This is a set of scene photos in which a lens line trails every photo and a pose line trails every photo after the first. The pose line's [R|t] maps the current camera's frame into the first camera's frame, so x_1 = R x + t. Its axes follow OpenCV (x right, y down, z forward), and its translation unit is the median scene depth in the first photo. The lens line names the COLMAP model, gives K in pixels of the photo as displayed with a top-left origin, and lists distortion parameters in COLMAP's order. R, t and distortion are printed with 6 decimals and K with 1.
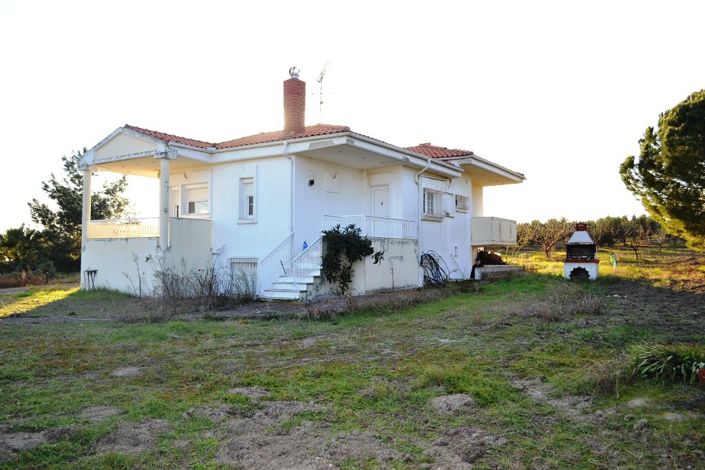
lens RADIAL K [[563.5, 0, 353.2], [0, 563.5, 237.1], [0, 0, 1]] dist [-0.070646, -0.009662]
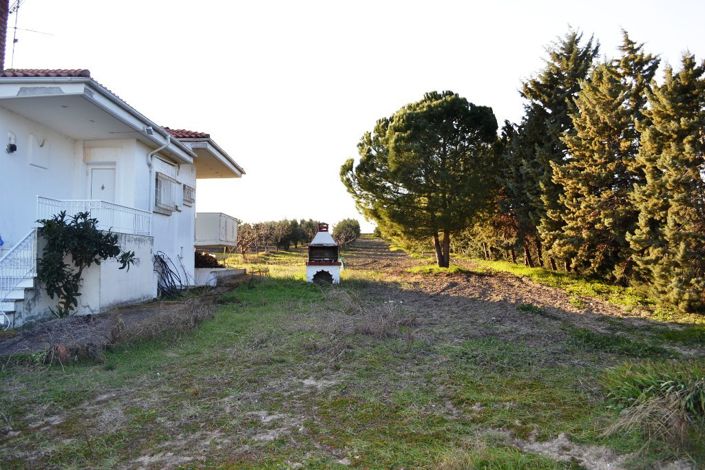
lens RADIAL K [[563.5, 0, 351.8], [0, 563.5, 233.6], [0, 0, 1]] dist [-0.070646, -0.009662]
pose [[0.819365, 0.026000, 0.572682, -0.095974], [-0.021291, 0.999662, -0.014923, 0.005463], [-0.572877, 0.000034, 0.819642, 0.199131]]
